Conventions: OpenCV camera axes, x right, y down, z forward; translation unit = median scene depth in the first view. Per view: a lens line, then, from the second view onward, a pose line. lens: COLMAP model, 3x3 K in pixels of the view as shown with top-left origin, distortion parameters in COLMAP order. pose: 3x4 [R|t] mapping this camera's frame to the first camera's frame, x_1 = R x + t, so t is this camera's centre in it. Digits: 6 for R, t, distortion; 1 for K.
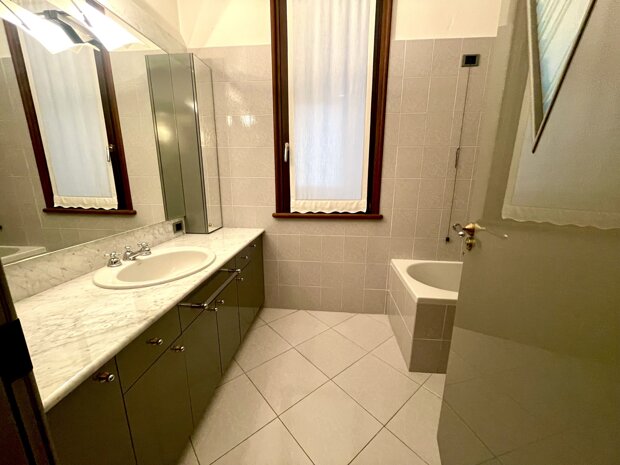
lens RADIAL K [[250.8, 0, 308.8], [0, 250.8, 232.1], [0, 0, 1]] dist [-0.003248, -0.000124]
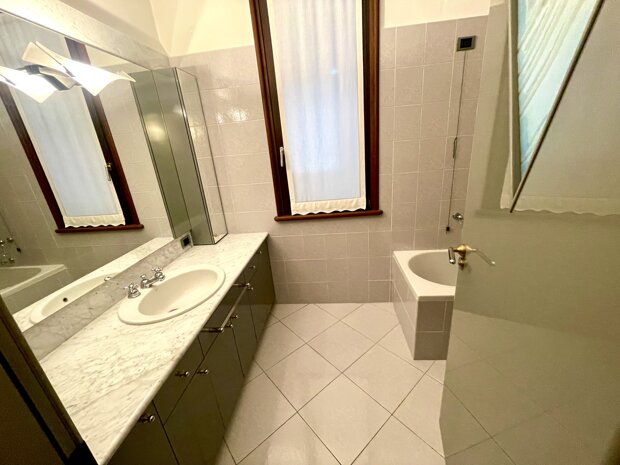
lens RADIAL K [[250.8, 0, 308.8], [0, 250.8, 232.1], [0, 0, 1]] dist [-0.003248, -0.000124]
pose [[0.996002, -0.085424, -0.026132, 0.019418], [0.087767, 0.990260, 0.108088, -0.130529], [0.016644, -0.109949, 0.993798, -0.023502]]
